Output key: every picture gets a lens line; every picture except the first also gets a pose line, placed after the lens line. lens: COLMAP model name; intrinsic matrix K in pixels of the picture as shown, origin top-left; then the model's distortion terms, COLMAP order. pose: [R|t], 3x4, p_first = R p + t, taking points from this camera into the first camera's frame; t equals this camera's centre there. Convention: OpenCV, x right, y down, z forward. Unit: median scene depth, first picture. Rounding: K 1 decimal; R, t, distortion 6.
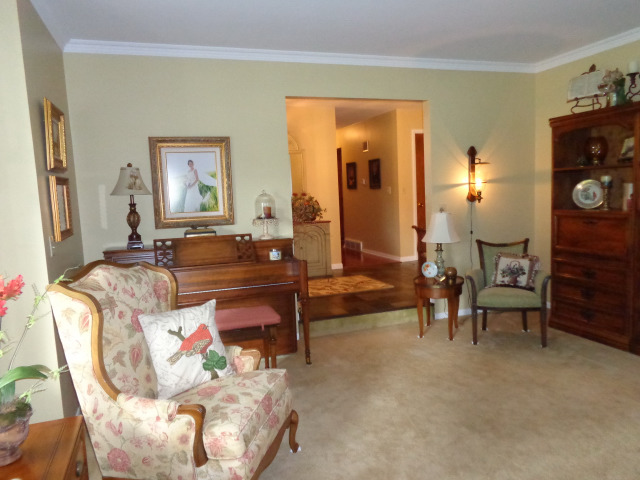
lens RADIAL K [[481.1, 0, 320.1], [0, 481.1, 240.6], [0, 0, 1]] dist [-0.006740, 0.015183]
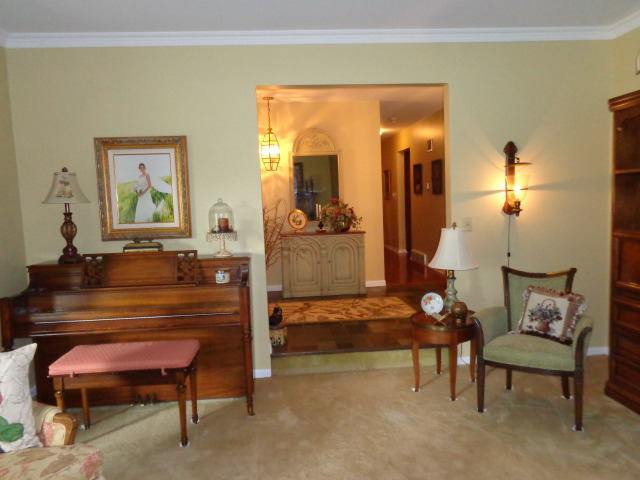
lens RADIAL K [[481.1, 0, 319.7], [0, 481.1, 239.1], [0, 0, 1]] dist [-0.006740, 0.015183]
pose [[0.968099, 0.029862, -0.248782, 0.256358], [-0.031662, 0.999493, -0.003238, -0.035743], [0.248559, 0.011012, 0.968554, 0.224328]]
